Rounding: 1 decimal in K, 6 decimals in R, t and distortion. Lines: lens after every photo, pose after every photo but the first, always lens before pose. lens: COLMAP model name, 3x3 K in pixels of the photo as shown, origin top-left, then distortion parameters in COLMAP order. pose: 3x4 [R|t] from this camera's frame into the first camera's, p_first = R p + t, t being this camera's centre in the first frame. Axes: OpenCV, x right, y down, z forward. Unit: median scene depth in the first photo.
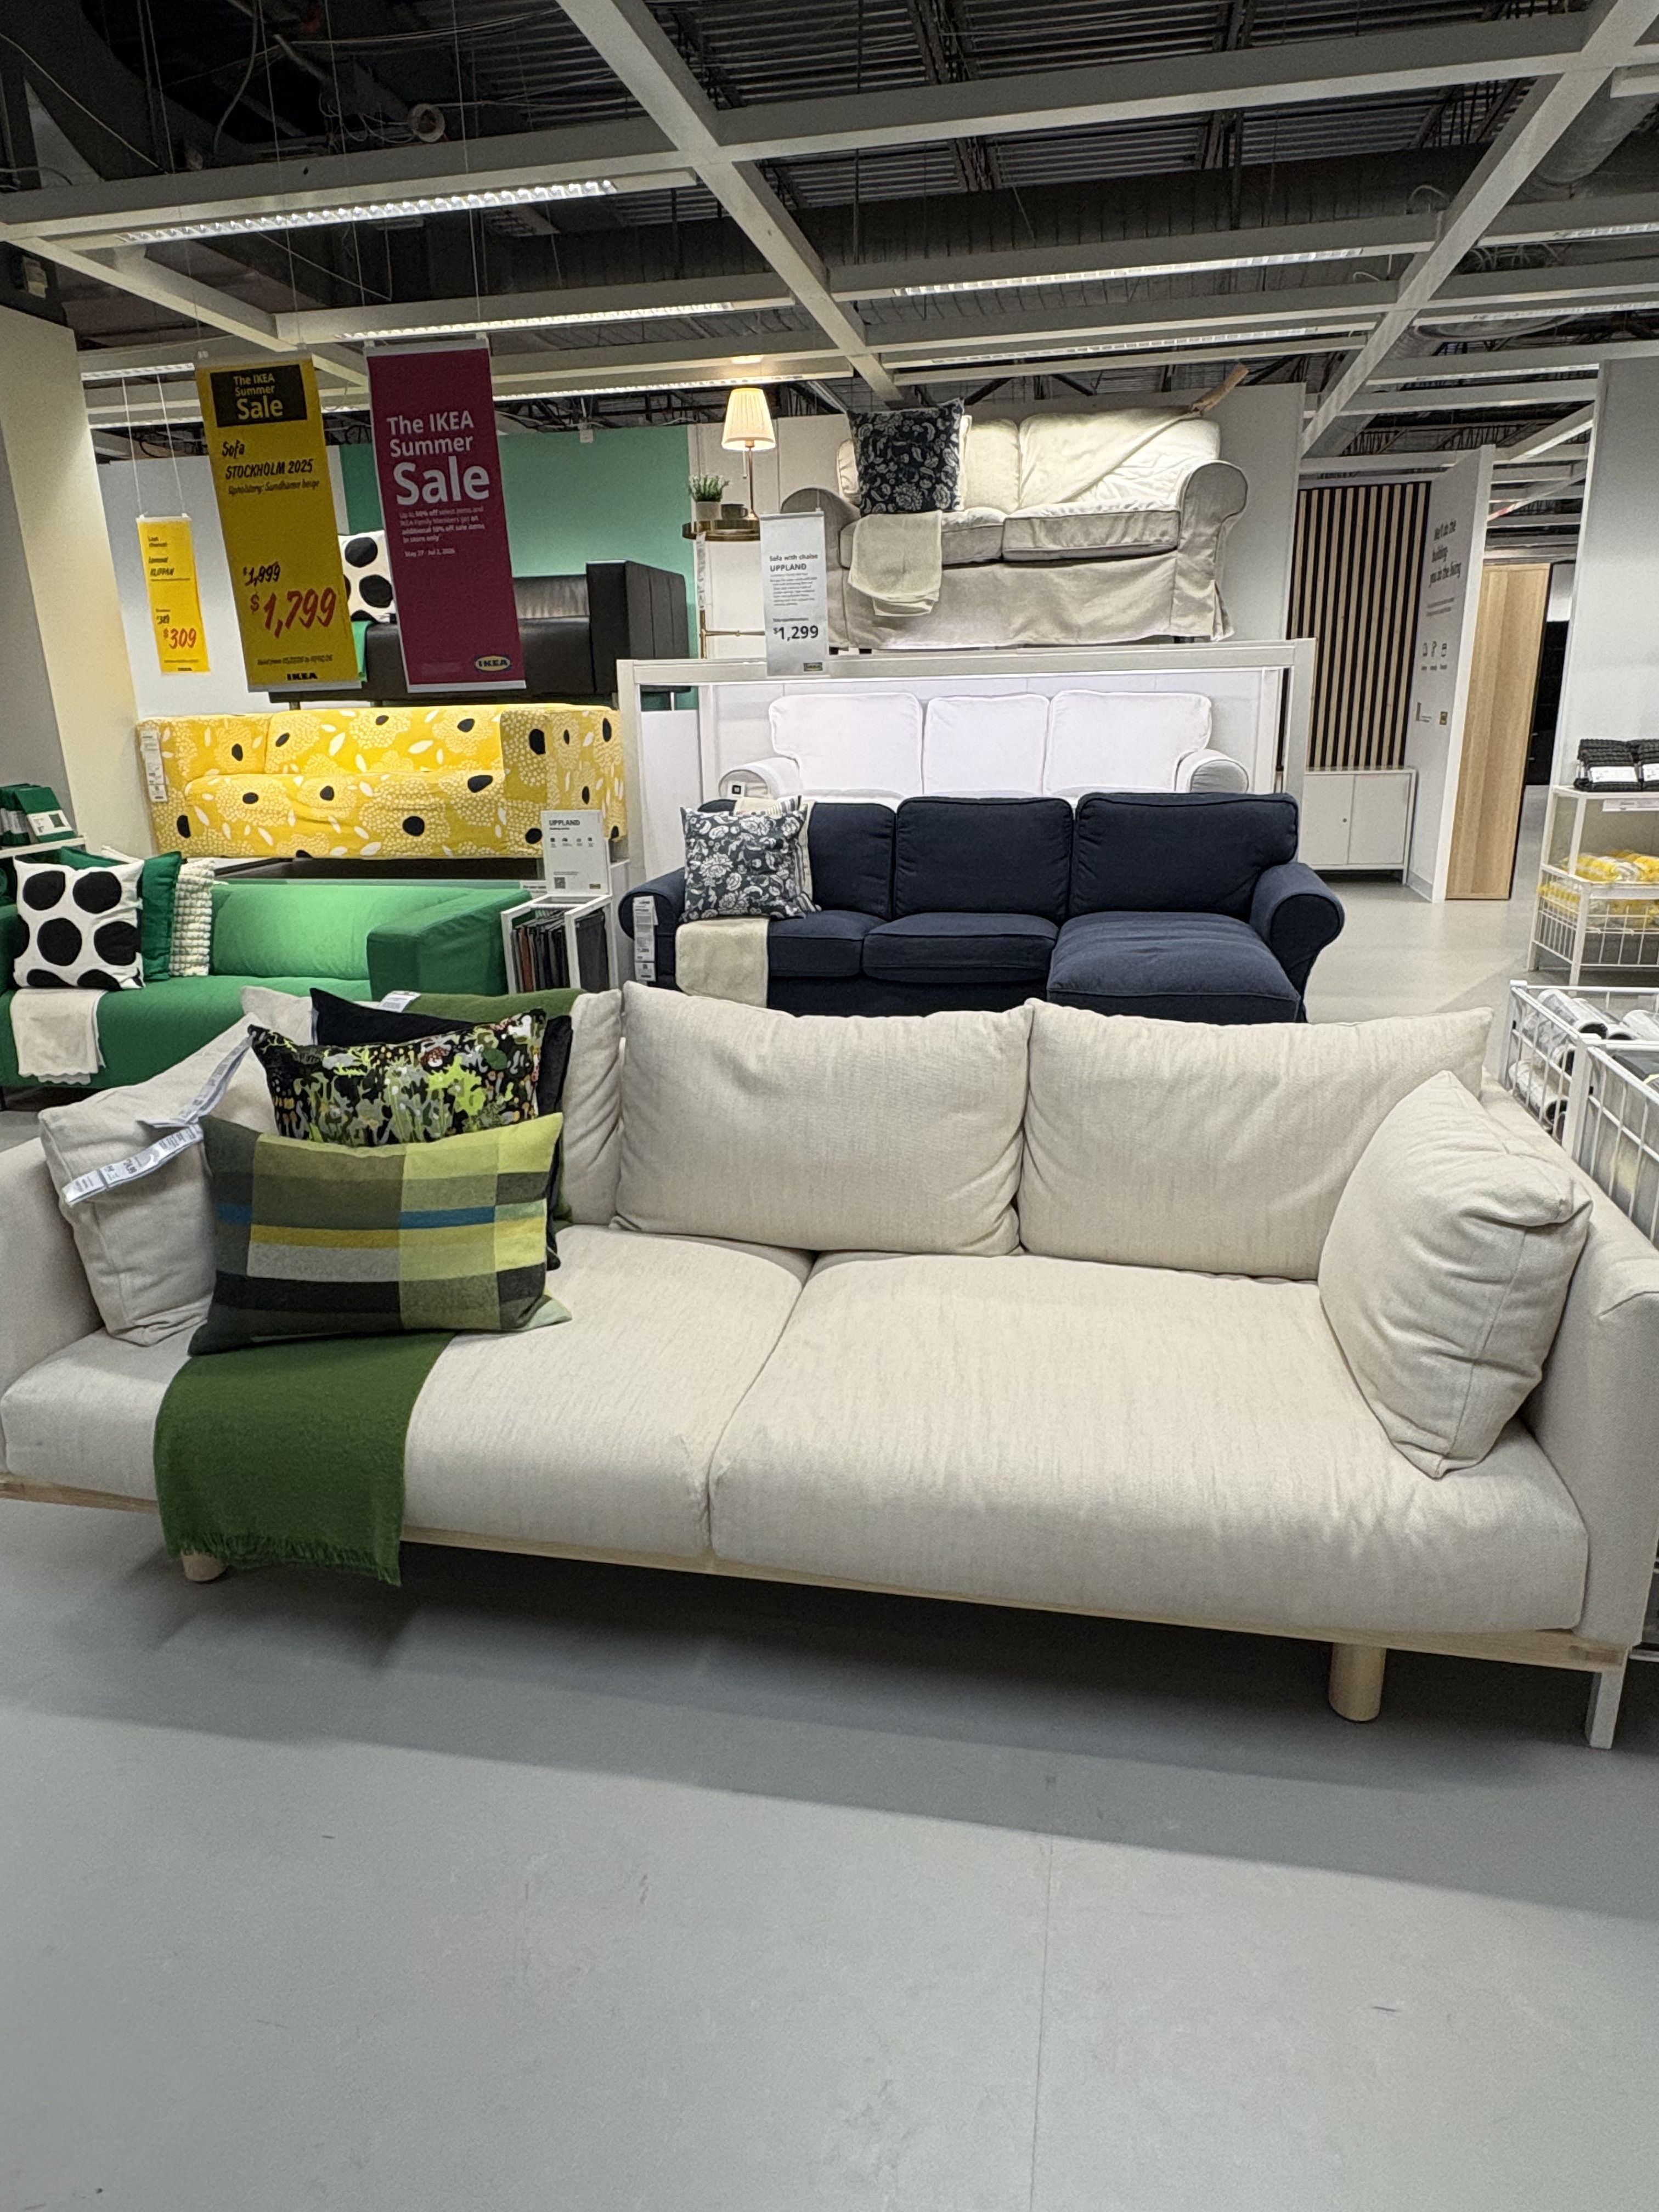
lens RADIAL K [[1479.5, 0, 829.5], [0, 1479.5, 1106.0], [0, 0, 1]] dist [-0.003328, 0.005045]
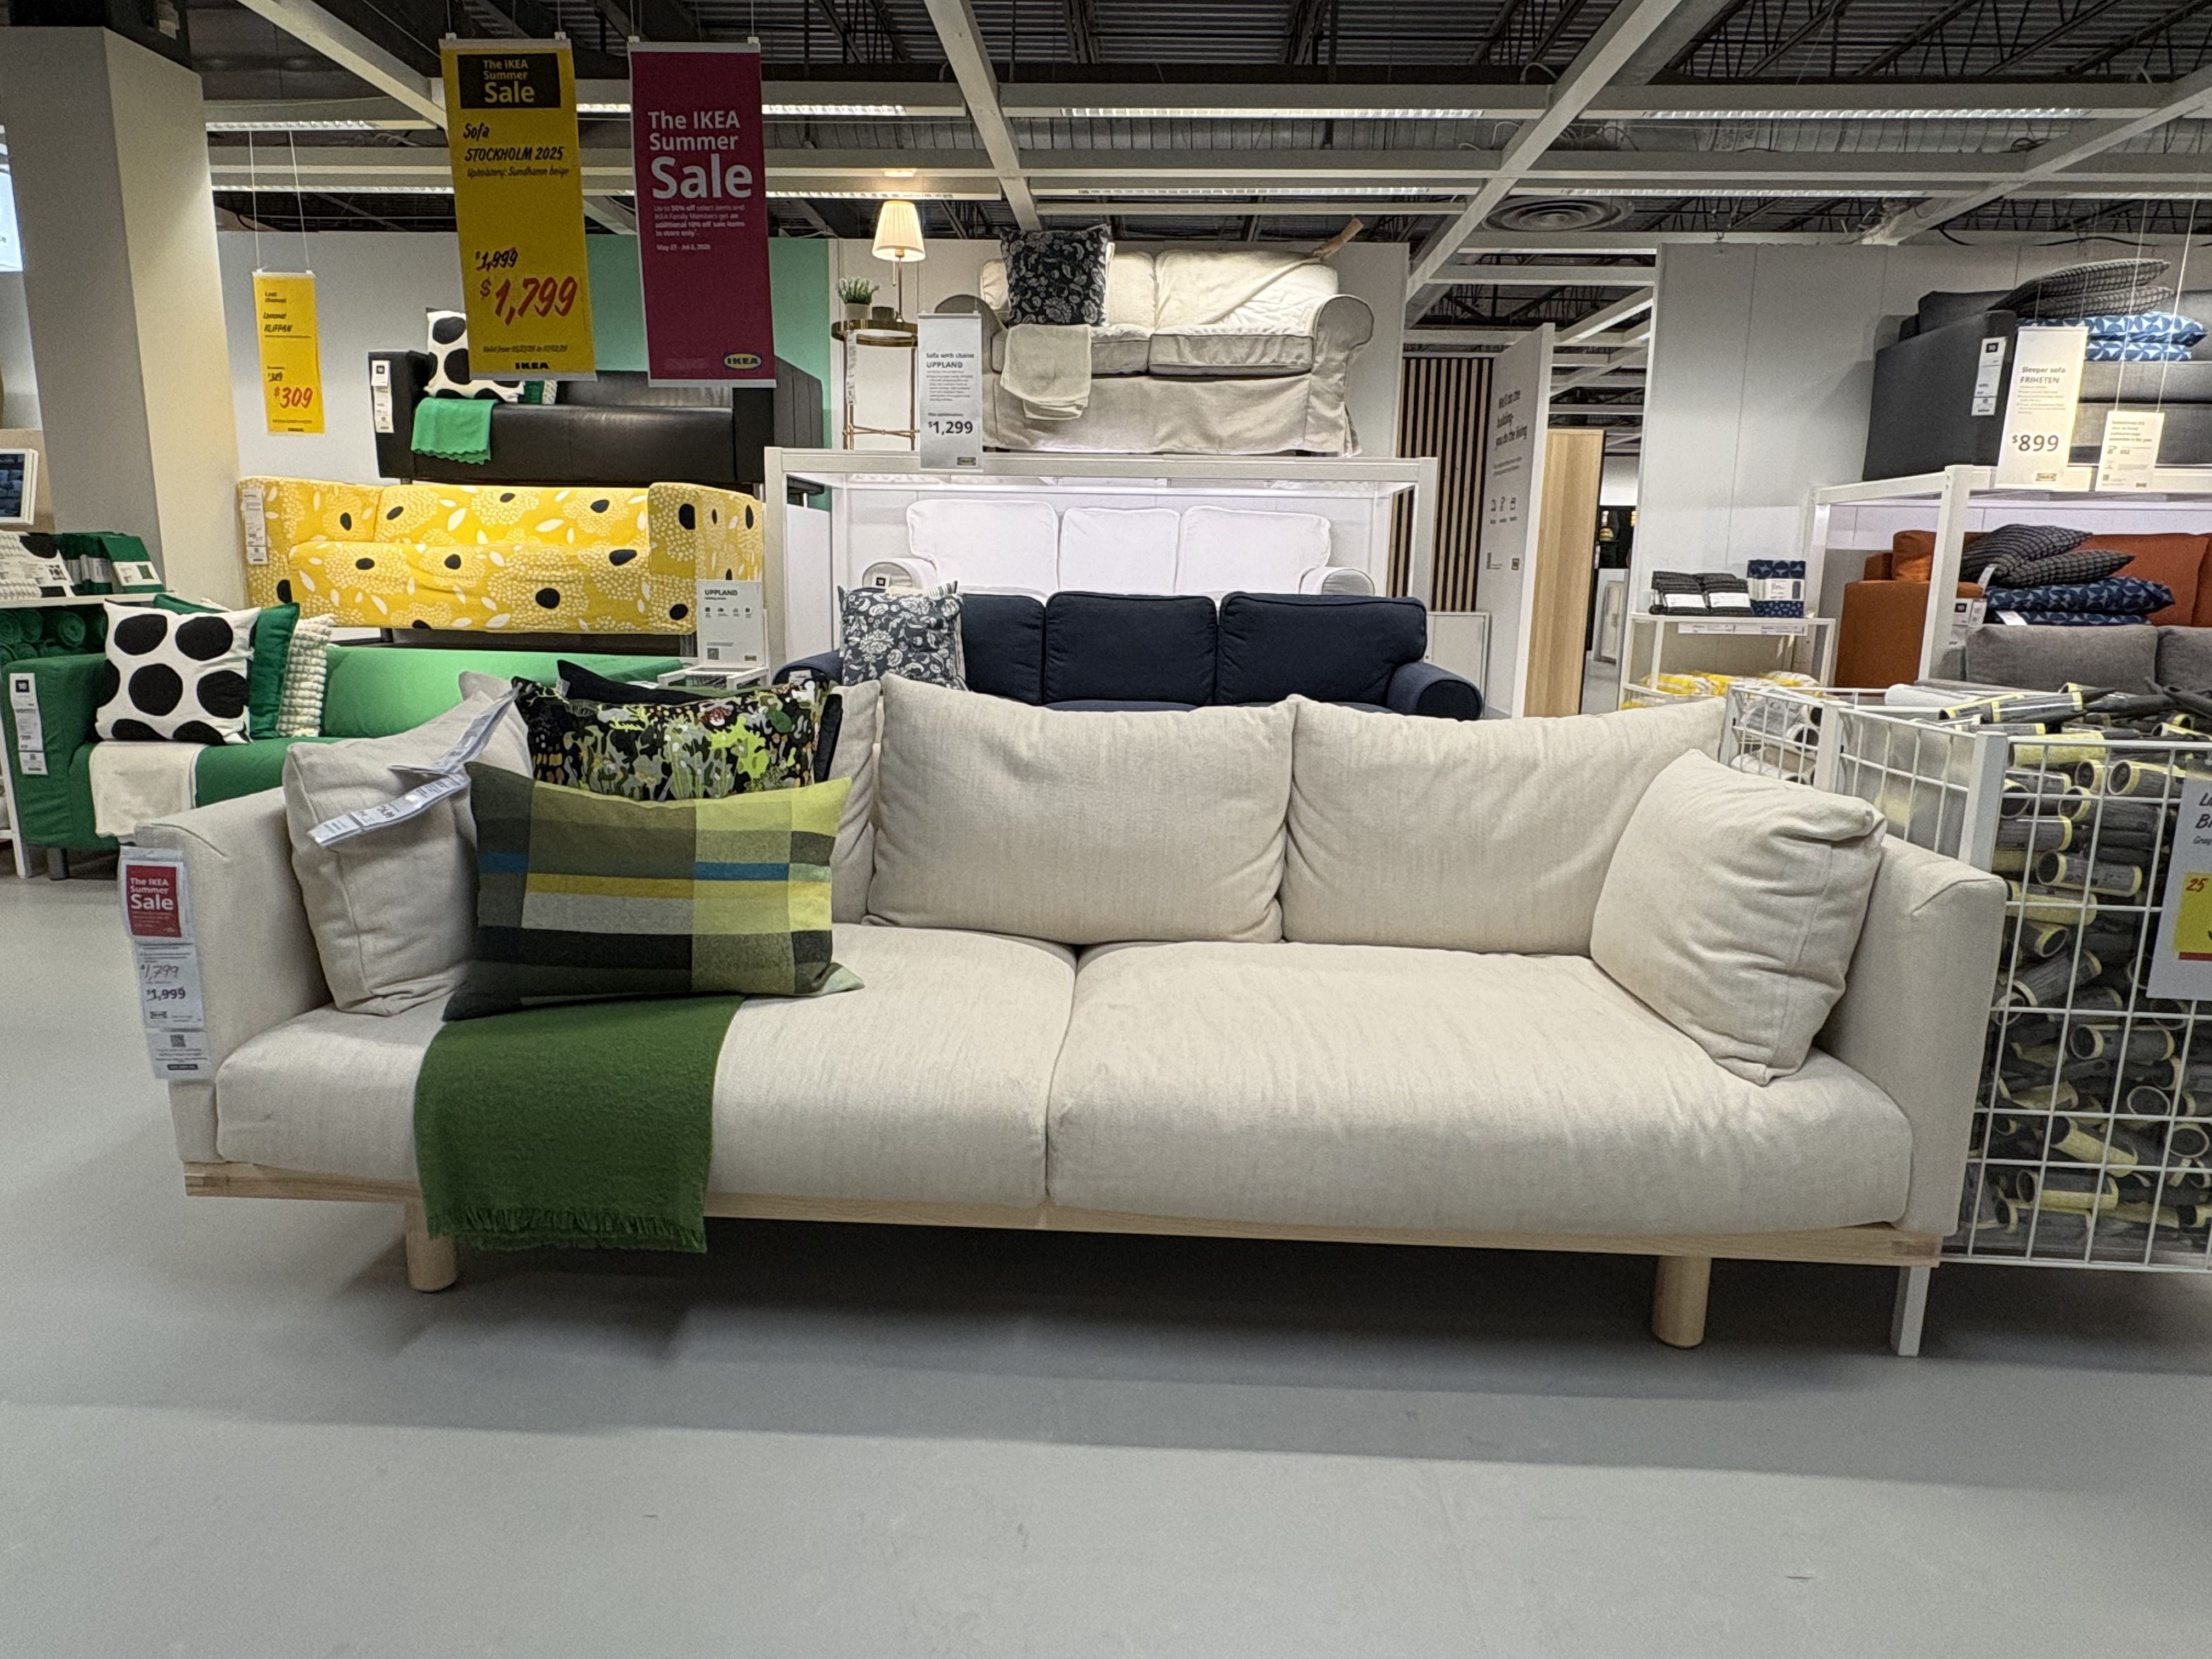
lens RADIAL K [[1479.5, 0, 1106.0], [0, 1479.5, 829.5], [0, 0, 1]] dist [-0.003328, 0.005045]
pose [[0.984526, 0.014438, 0.174642, -0.157254], [0.006107, 0.993168, -0.116531, 0.129418], [-0.175131, 0.115794, 0.977712, 0.026018]]
